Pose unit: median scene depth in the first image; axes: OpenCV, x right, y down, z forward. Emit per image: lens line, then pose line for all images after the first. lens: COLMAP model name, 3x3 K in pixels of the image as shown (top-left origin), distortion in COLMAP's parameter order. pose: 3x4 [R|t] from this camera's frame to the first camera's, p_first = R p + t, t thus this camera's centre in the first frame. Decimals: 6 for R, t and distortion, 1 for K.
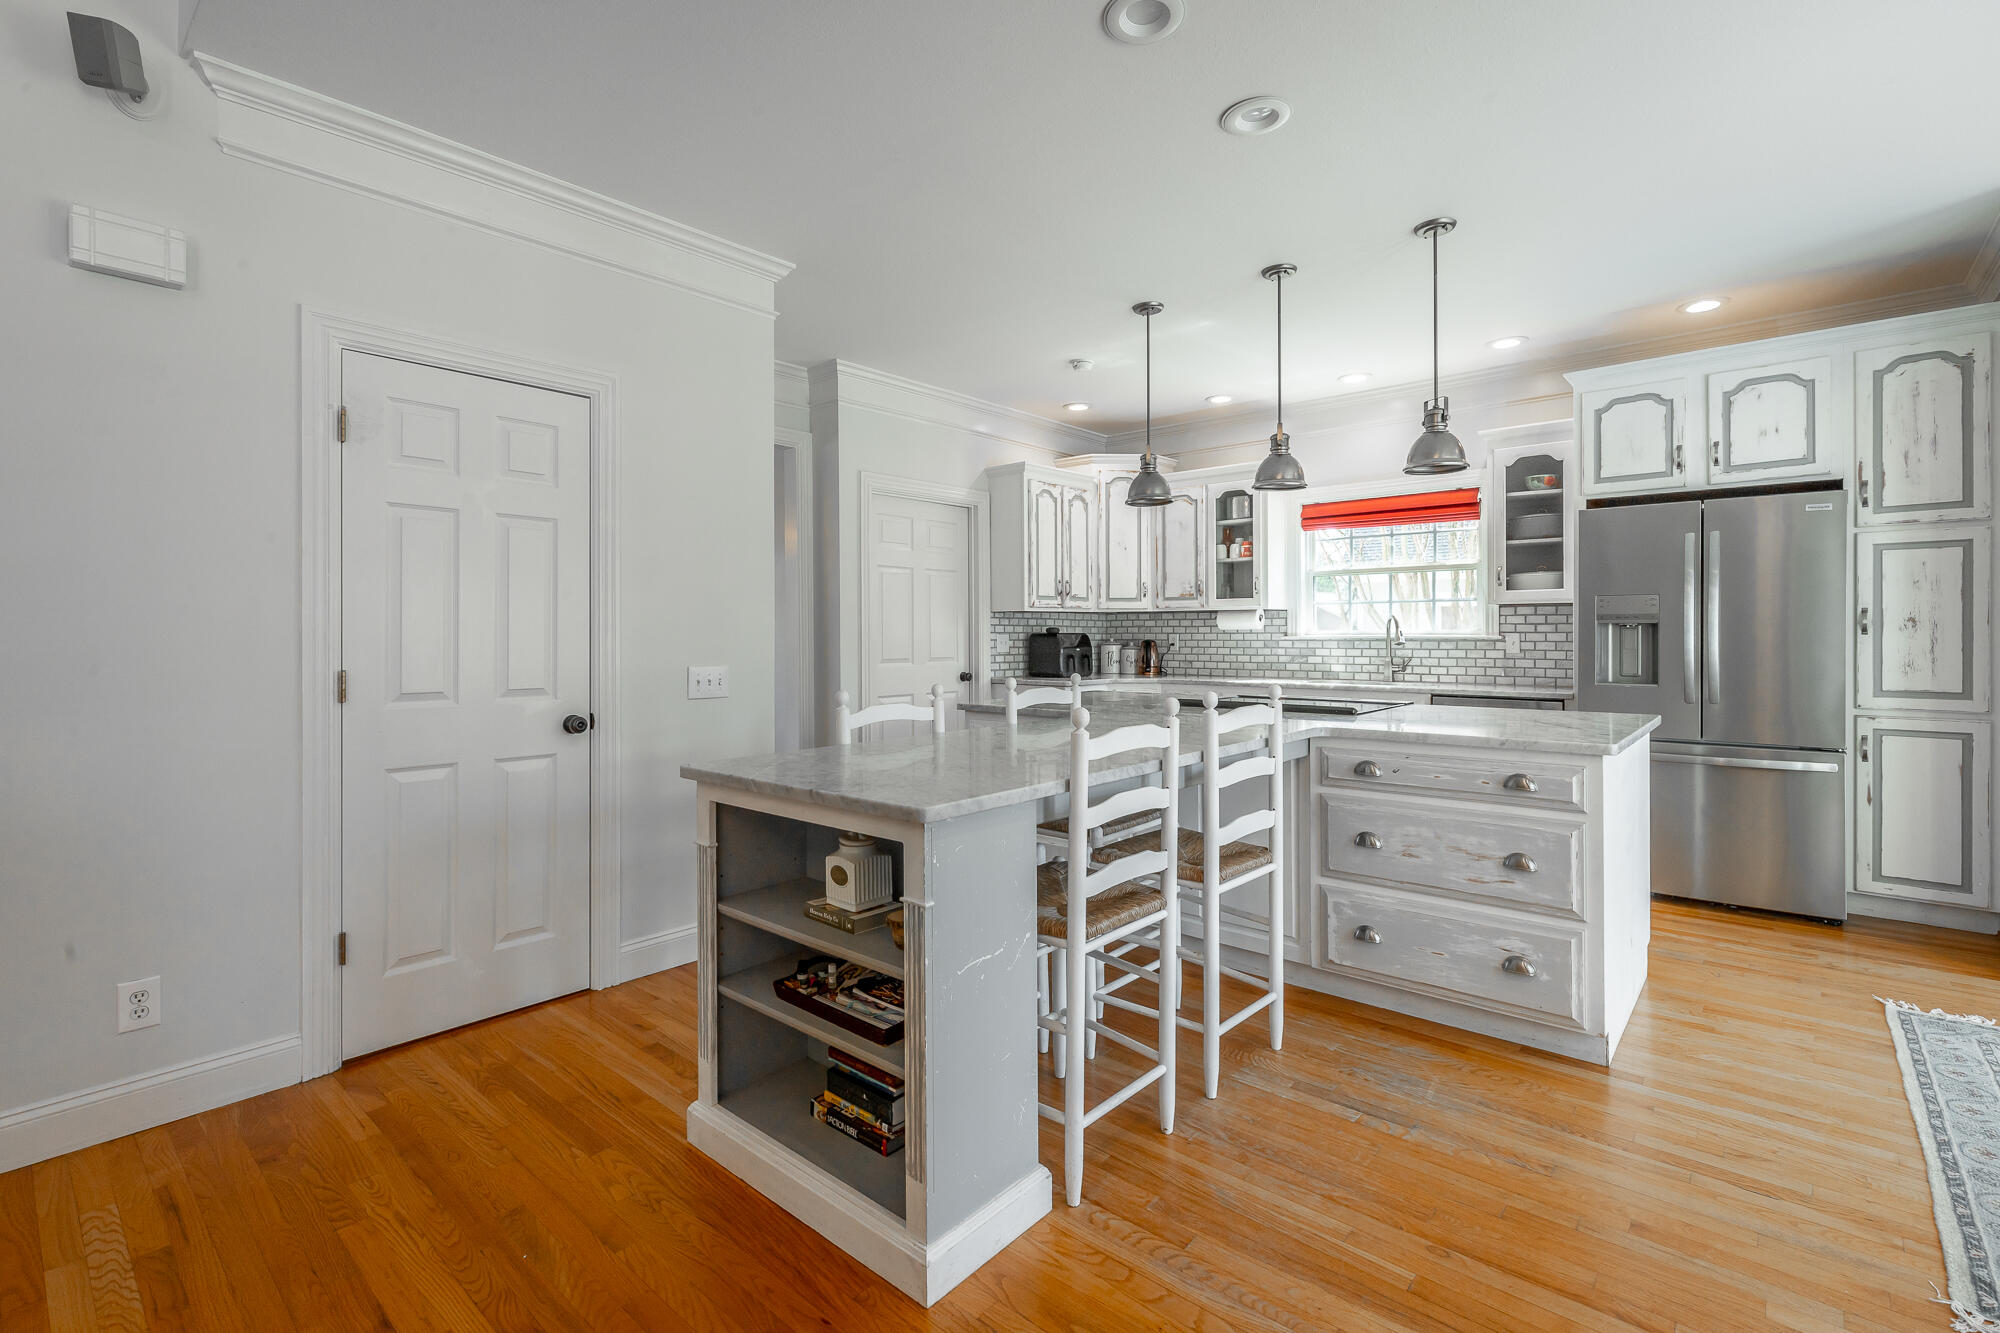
lens RADIAL K [[892.0, 0, 1014.3], [0, 892.0, 639.1], [0, 0, 1]] dist [0.004126, 0.000643]
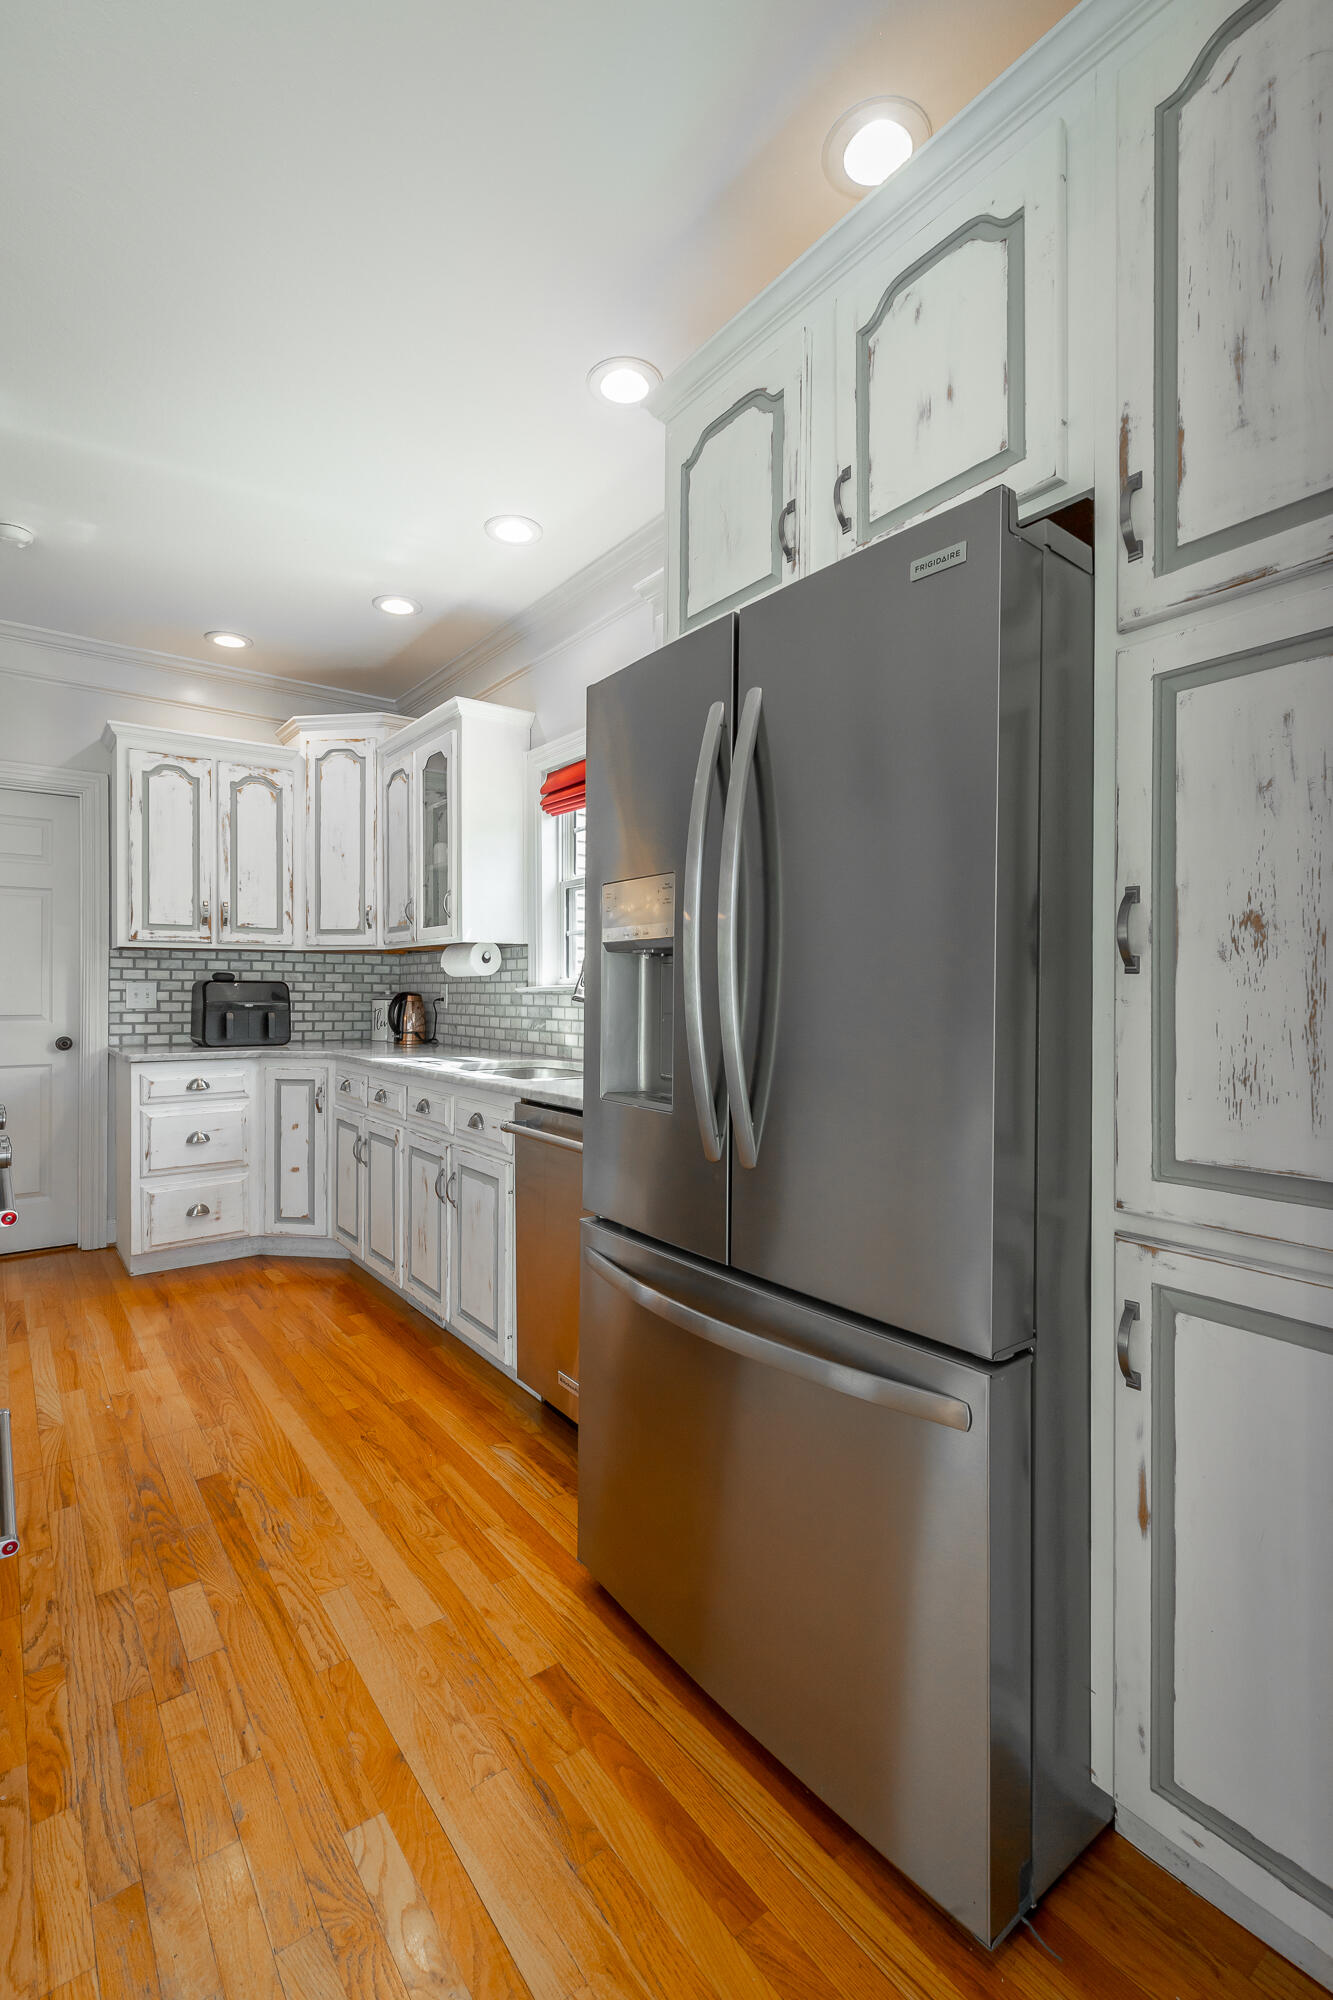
lens RADIAL K [[892.0, 0, 681.0], [0, 892.0, 987.9], [0, 0, 1]] dist [0.004126, 0.000643]
pose [[0.980562, 0.004609, -0.196153, 0.549650], [-0.006448, 0.999941, -0.008736, 0.002341], [0.196102, 0.009831, 0.980534, 0.428856]]
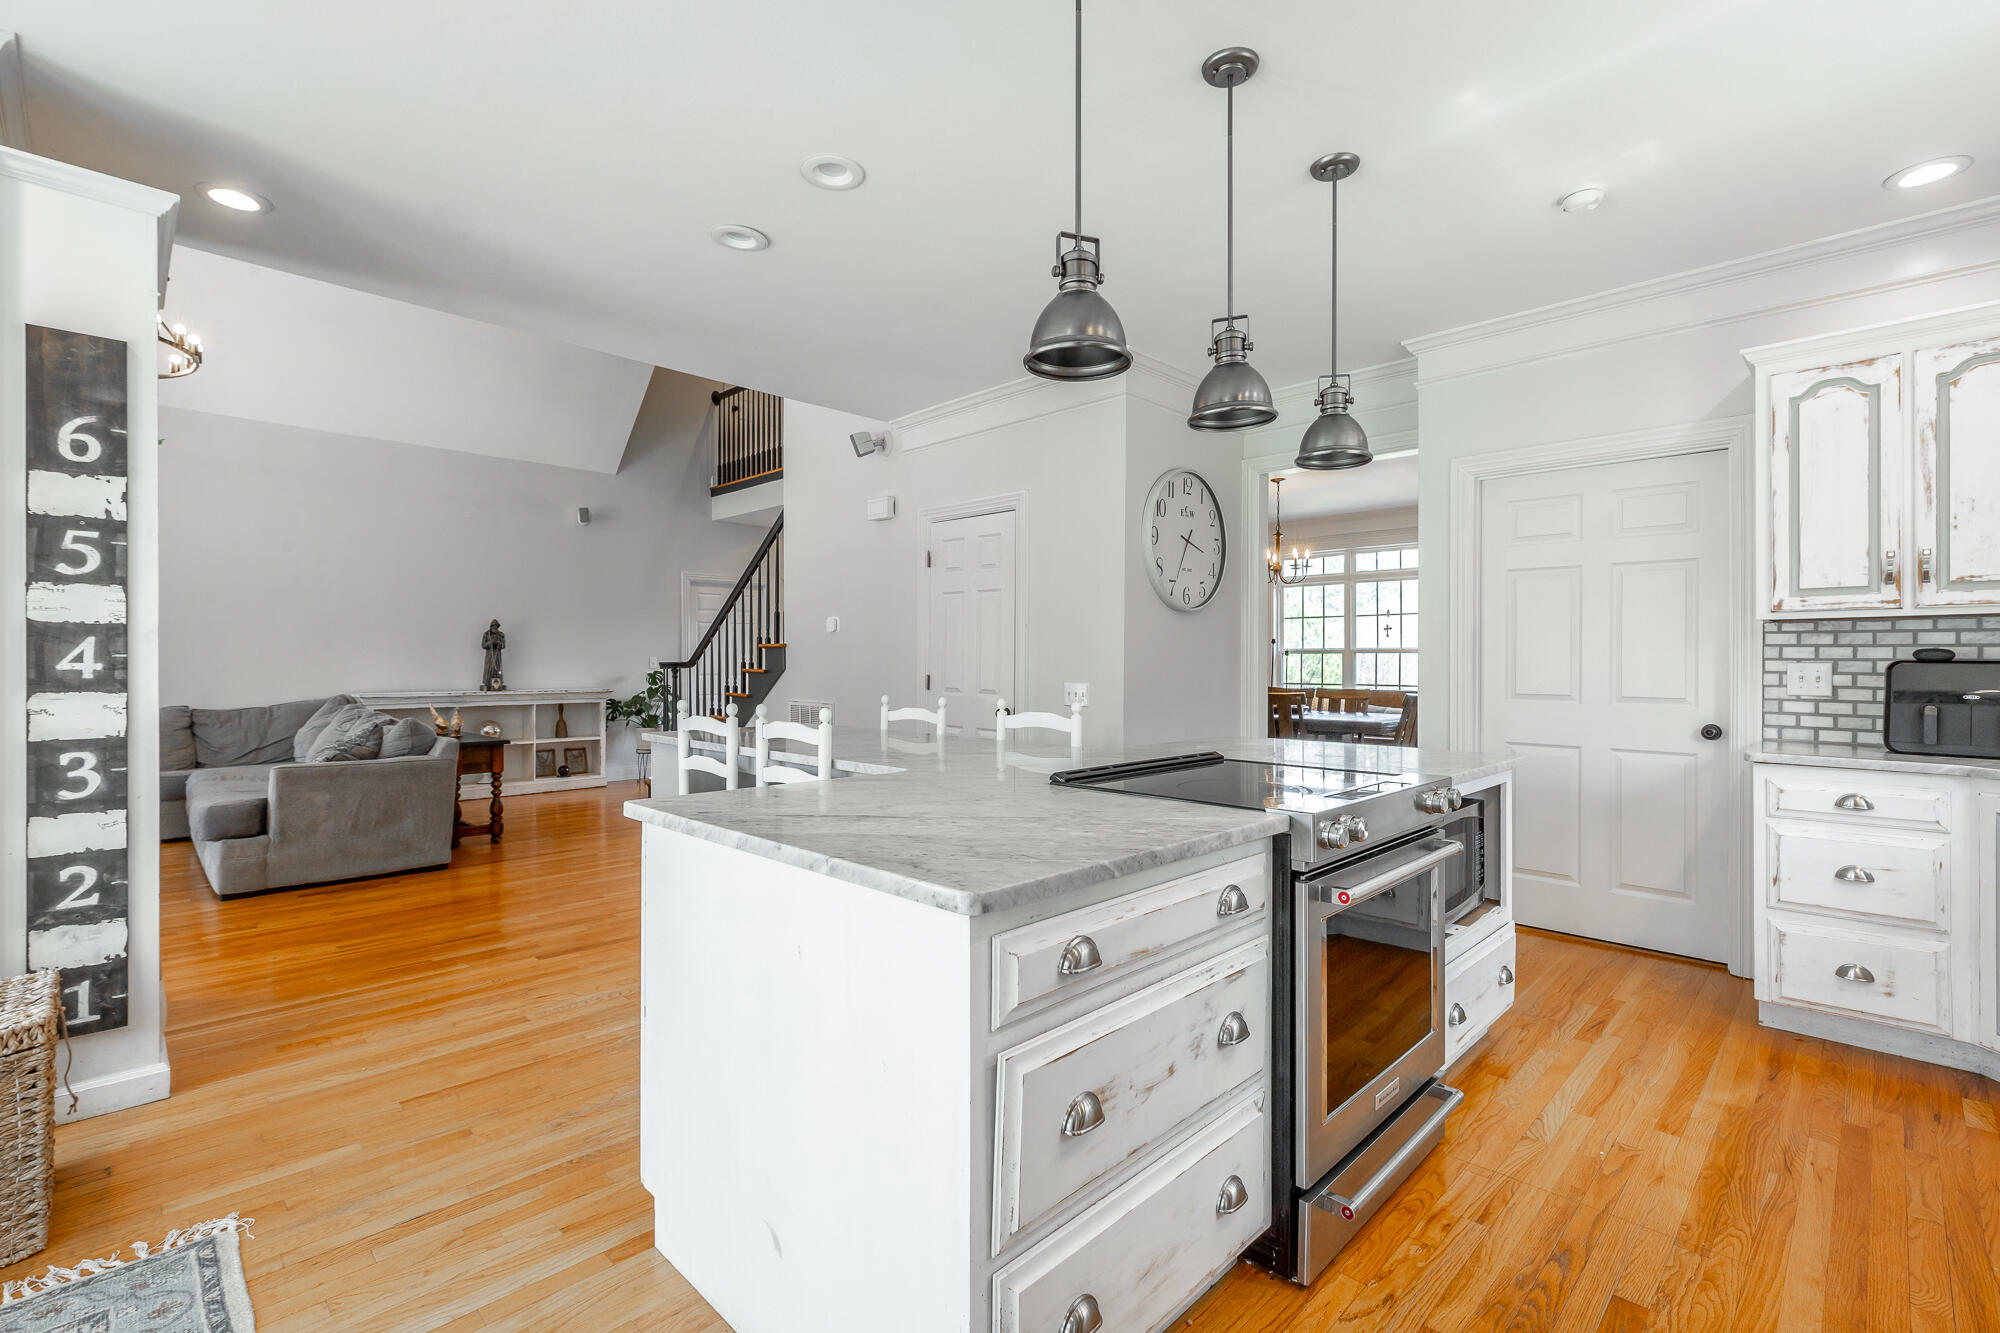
lens RADIAL K [[892.0, 0, 989.6], [0, 892.0, 661.4], [0, 0, 1]] dist [0.004126, 0.000643]
pose [[-0.069389, 0.004875, -0.997578, 0.589622], [-0.007672, 0.999956, 0.005420, -0.005447], [0.997560, 0.008029, -0.069348, 0.565305]]
